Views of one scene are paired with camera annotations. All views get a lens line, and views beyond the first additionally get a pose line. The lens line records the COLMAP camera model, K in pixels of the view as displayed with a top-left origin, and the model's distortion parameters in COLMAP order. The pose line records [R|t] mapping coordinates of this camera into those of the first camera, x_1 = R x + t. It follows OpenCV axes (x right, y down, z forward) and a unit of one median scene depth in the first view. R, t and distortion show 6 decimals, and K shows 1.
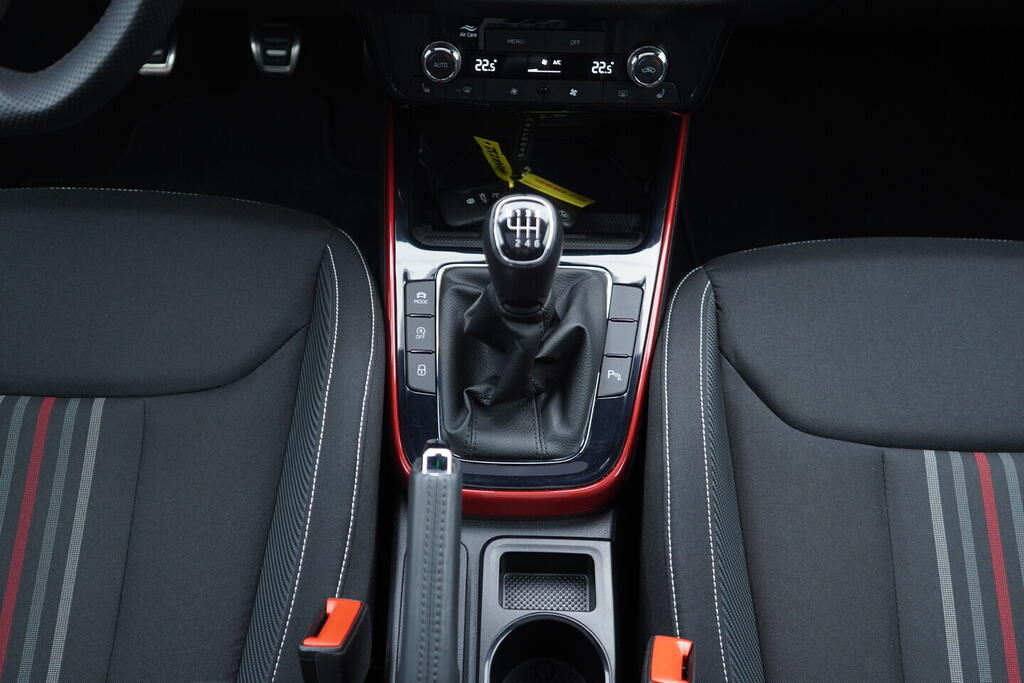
lens RADIAL K [[1062.6, 0, 511.3], [0, 1062.6, 341.6], [0, 0, 1]] dist [-0.047749, 0.000000]
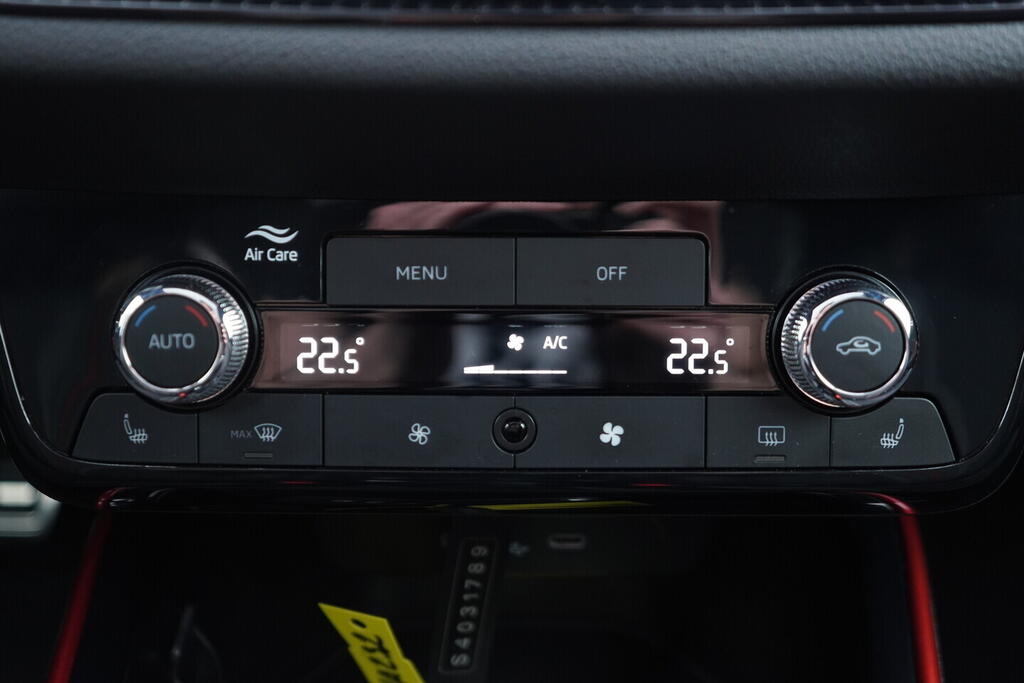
lens RADIAL K [[1062.6, 0, 511.6], [0, 1062.6, 342.3], [0, 0, 1]] dist [-0.047749, 0.000000]
pose [[0.999800, -0.014362, 0.013892, 0.025775], [0.019250, 0.878748, -0.476899, -0.112996], [-0.005358, 0.477071, 0.878849, 0.720729]]
